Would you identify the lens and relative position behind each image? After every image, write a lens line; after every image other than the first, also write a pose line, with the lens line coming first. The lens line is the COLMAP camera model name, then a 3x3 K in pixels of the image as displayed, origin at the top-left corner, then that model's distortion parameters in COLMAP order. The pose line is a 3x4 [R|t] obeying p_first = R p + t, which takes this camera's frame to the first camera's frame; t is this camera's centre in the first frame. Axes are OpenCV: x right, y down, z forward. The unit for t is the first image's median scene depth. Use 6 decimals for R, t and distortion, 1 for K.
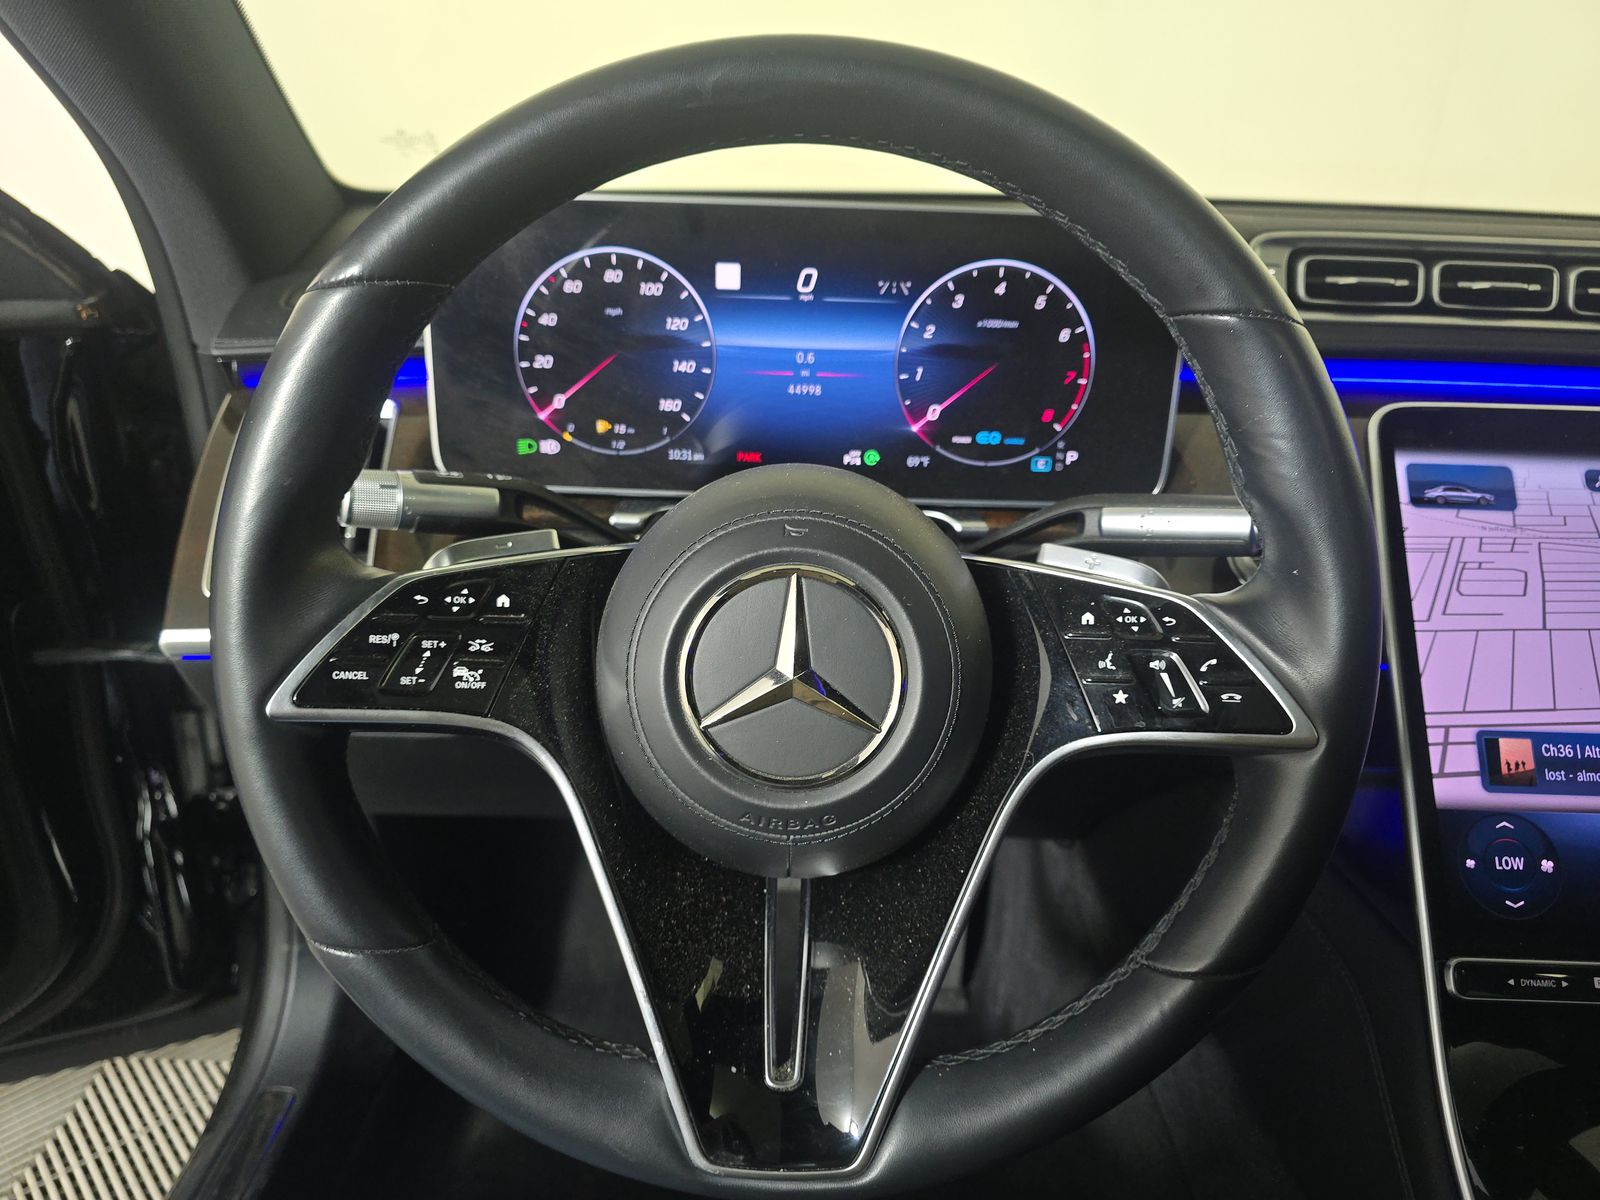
lens RADIAL K [[1061.6, 0, 798.4], [0, 1061.6, 604.3], [0, 0, 1]] dist [0.002462, -0.006395]
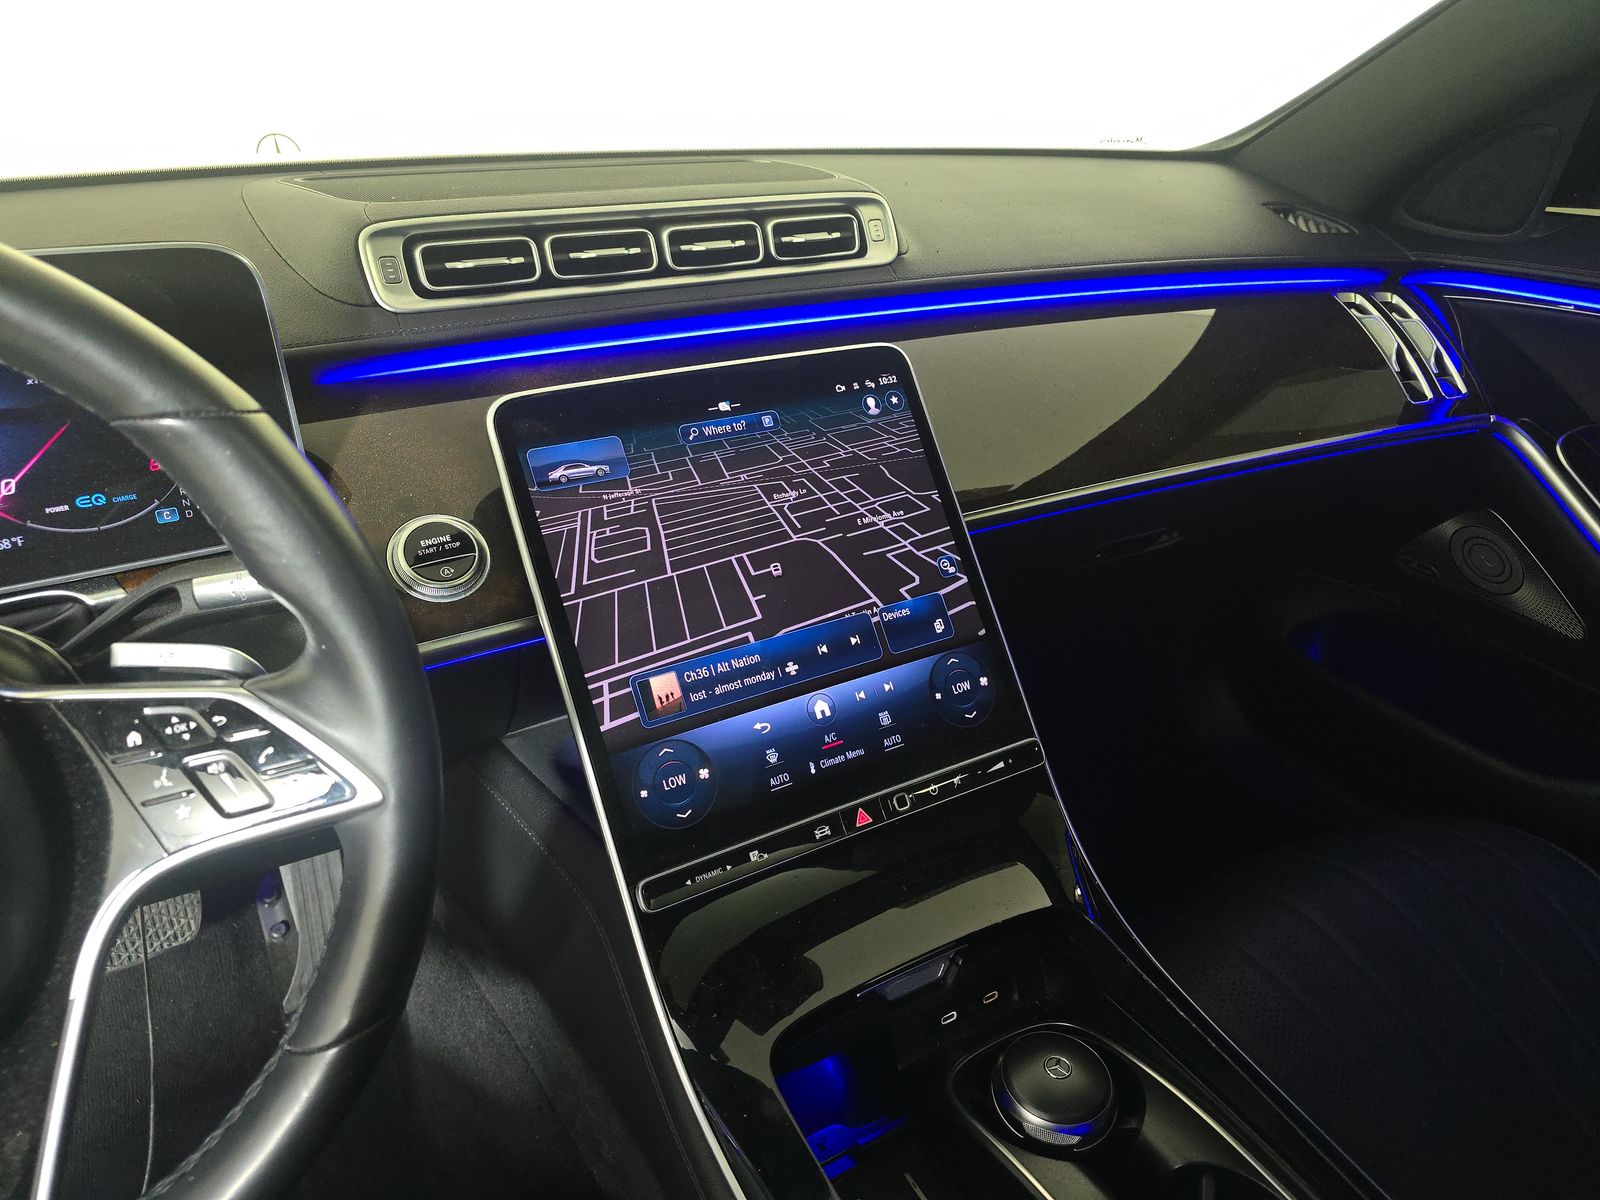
lens RADIAL K [[1061.6, 0, 802.1], [0, 1061.6, 599.0], [0, 0, 1]] dist [0.002462, -0.006395]
pose [[0.853809, -0.258908, 0.451638, 0.273091], [0.210996, 0.965209, 0.154439, -0.090348], [-0.475911, -0.036568, 0.878733, -0.080350]]
